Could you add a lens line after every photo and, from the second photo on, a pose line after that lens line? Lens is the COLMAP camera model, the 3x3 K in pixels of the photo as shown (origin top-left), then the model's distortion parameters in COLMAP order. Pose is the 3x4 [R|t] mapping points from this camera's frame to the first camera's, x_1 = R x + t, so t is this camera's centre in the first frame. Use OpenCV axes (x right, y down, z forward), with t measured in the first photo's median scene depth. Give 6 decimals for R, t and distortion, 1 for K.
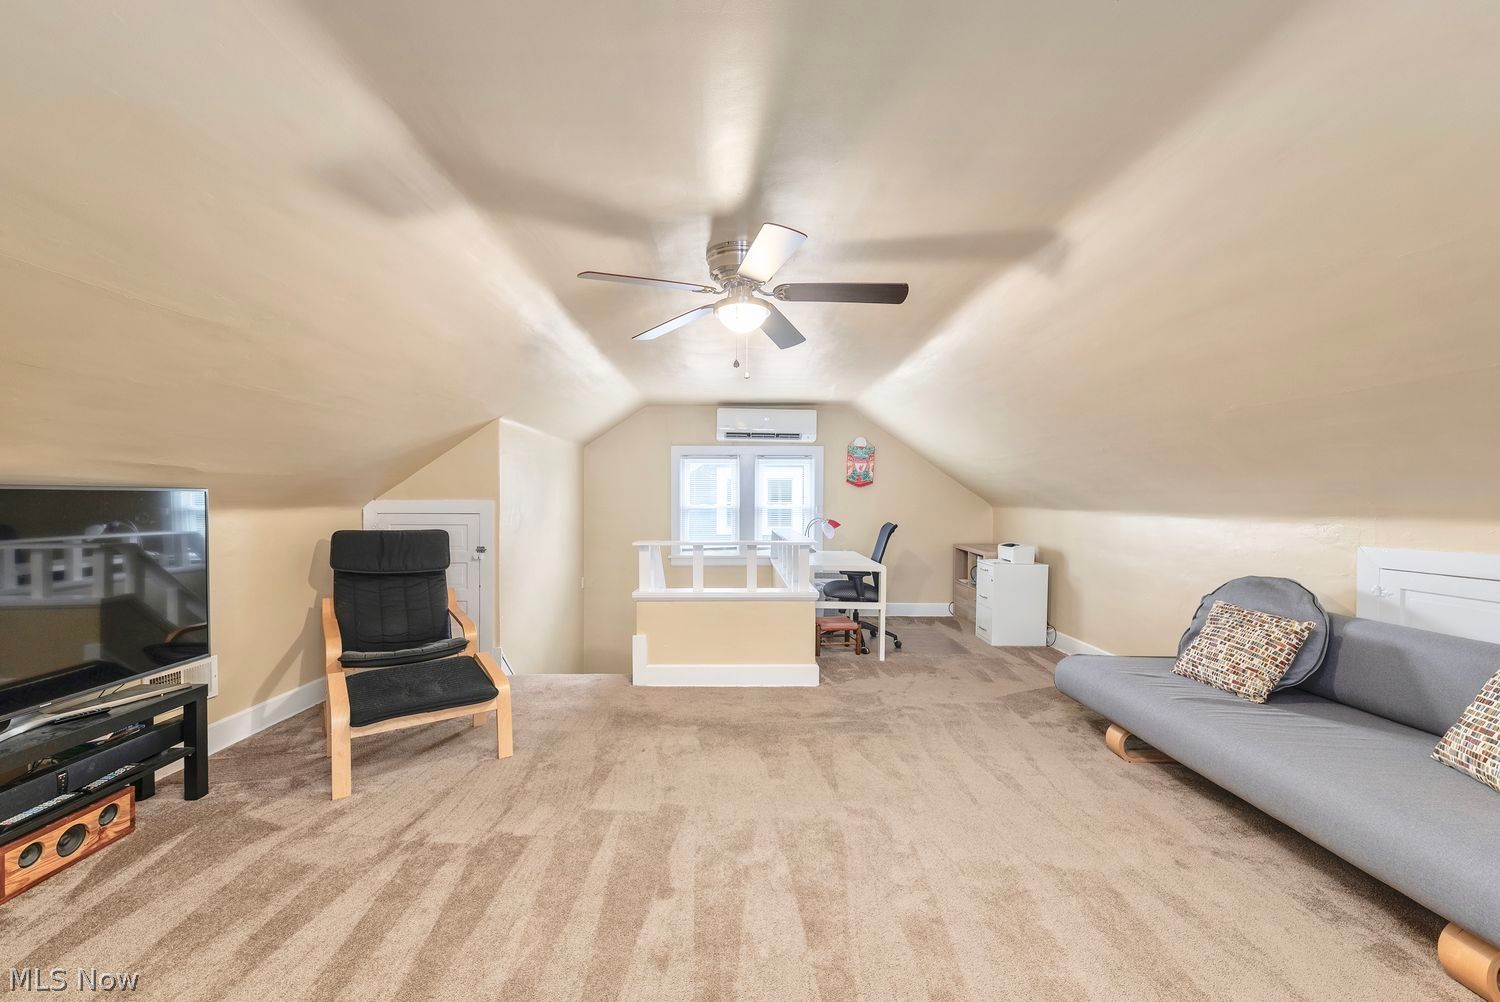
lens RADIAL K [[599.3, 0, 750.8], [0, 599.3, 503.2], [0, 0, 1]] dist [0.004474, -0.001872]
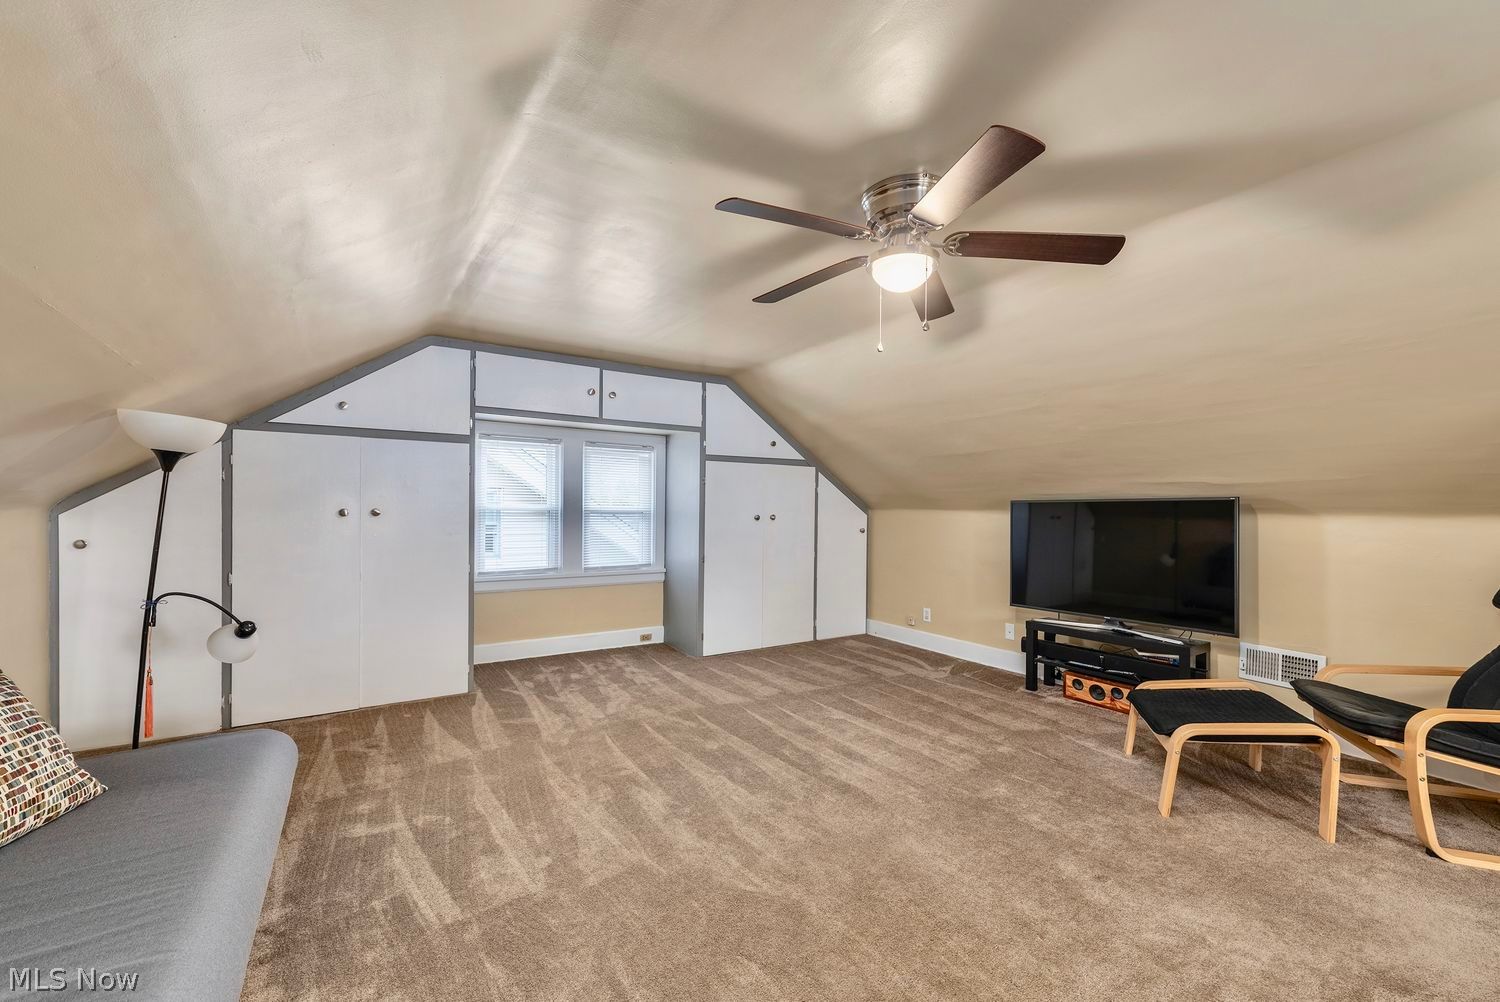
lens RADIAL K [[599.3, 0, 749.8], [0, 599.3, 507.4], [0, 0, 1]] dist [0.004474, -0.001872]
pose [[-0.848901, -0.009640, -0.528464, 0.754806], [-0.012463, 0.999921, 0.001780, 0.007884], [0.528405, 0.008097, -0.848954, 2.036561]]
